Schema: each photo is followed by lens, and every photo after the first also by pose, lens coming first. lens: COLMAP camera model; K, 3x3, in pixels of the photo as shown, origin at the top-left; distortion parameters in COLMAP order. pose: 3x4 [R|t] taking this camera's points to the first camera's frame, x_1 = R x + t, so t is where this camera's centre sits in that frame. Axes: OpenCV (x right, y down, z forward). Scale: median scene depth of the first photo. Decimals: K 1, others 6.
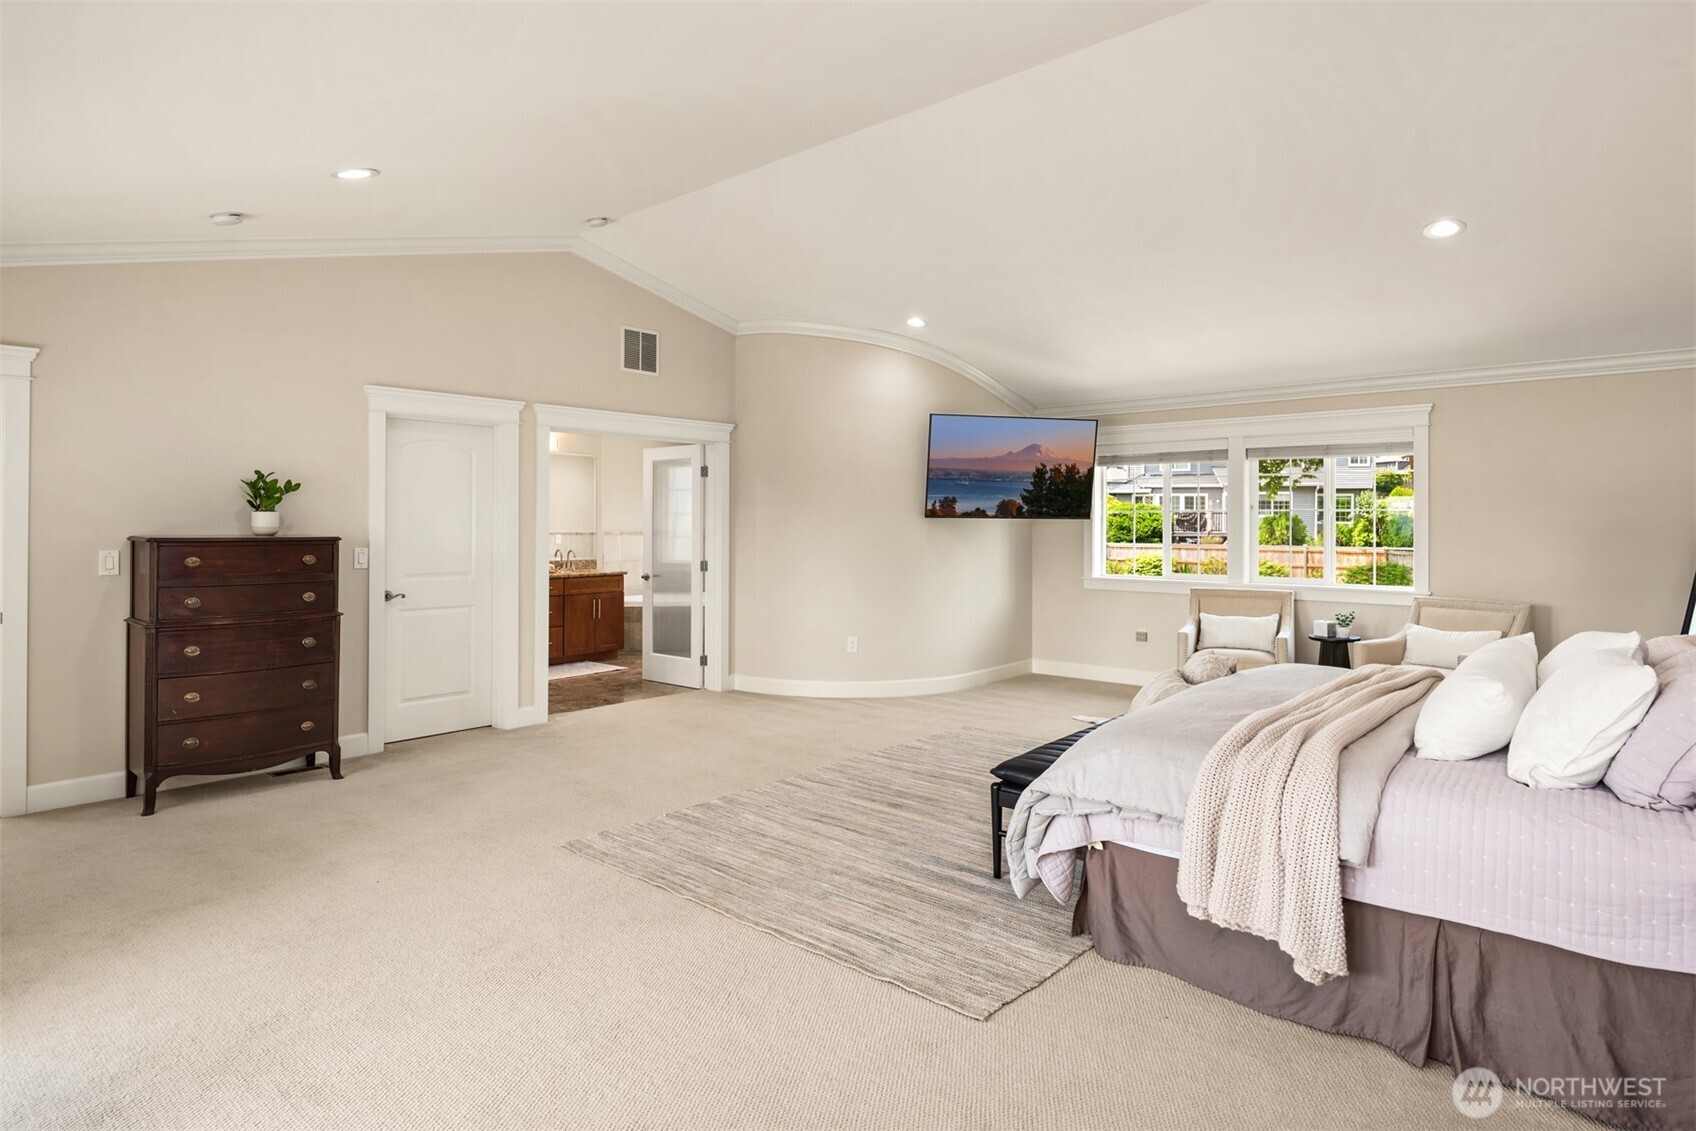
lens RADIAL K [[925.7, 0, 851.0], [0, 925.7, 527.2], [0, 0, 1]] dist [-0.002437, -0.000345]
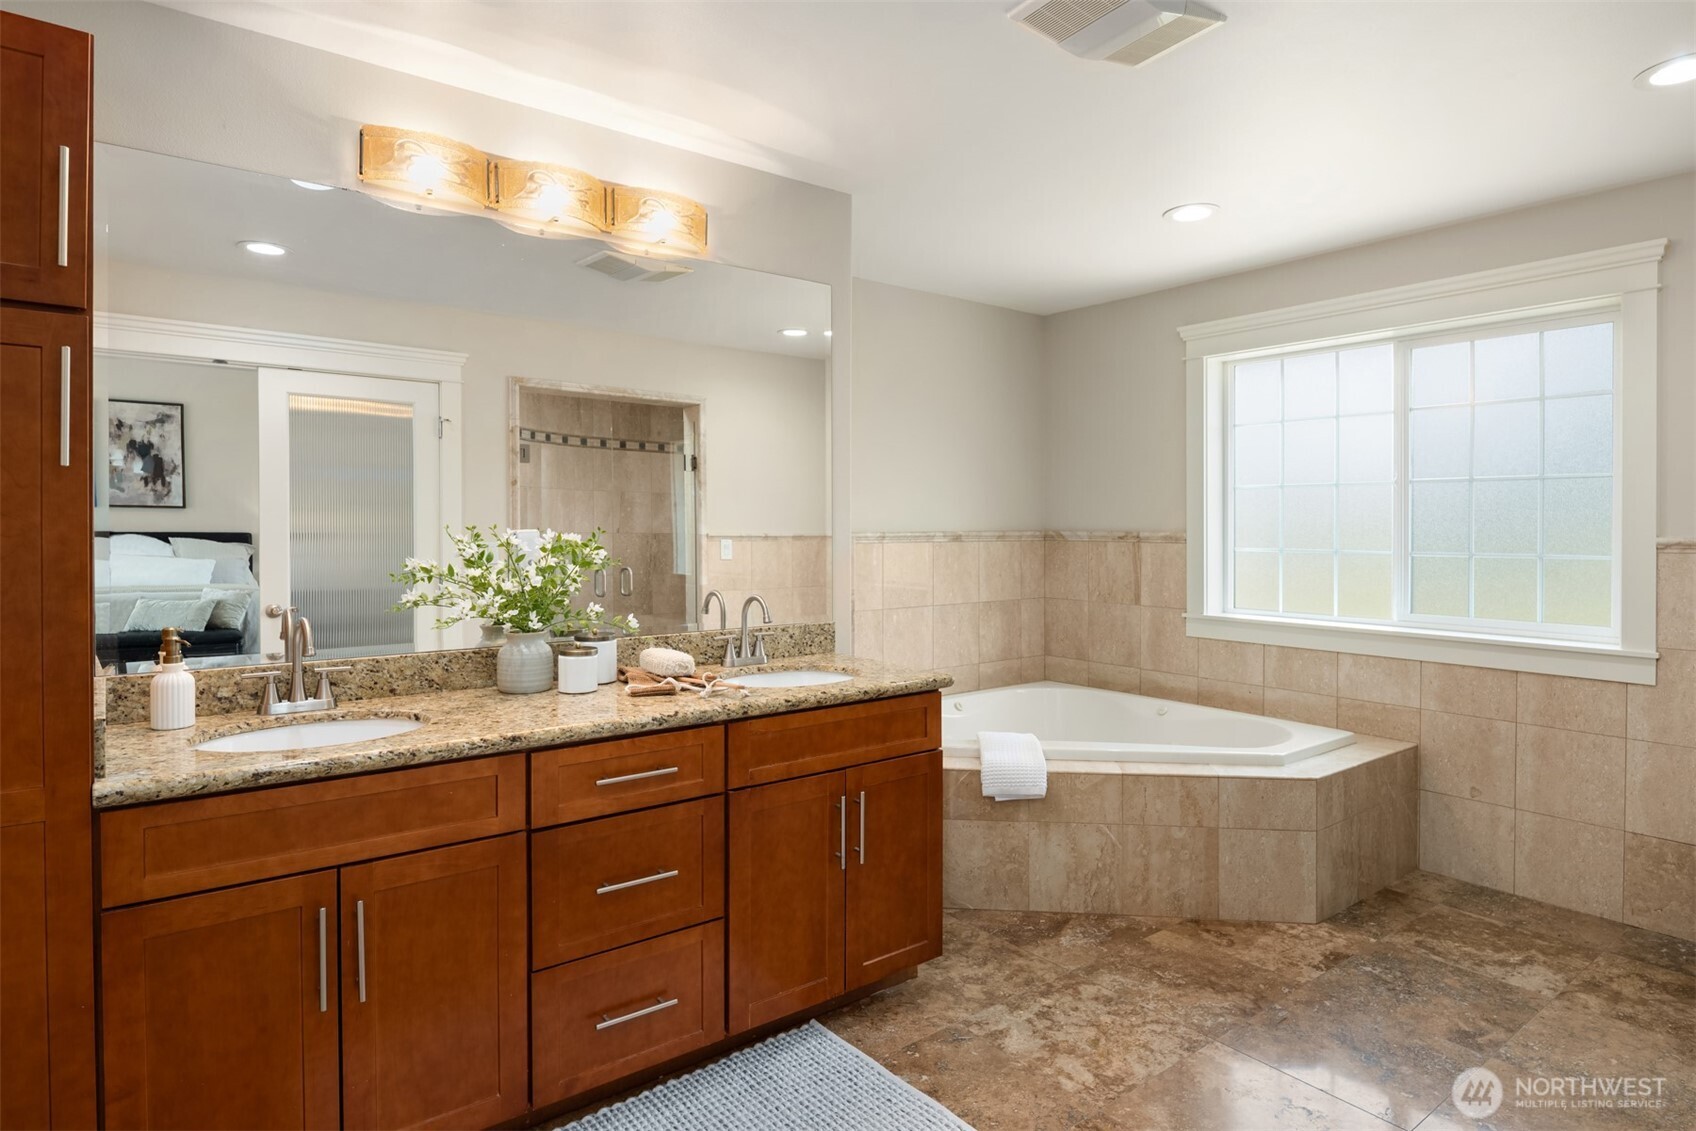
lens RADIAL K [[925.7, 0, 851.0], [0, 925.7, 527.2], [0, 0, 1]] dist [-0.002437, -0.000345]
pose [[0.982691, -0.002488, -0.185235, -0.190267], [0.001989, 0.999994, -0.002878, 0.003571], [0.185241, 0.002460, 0.982690, 0.626422]]
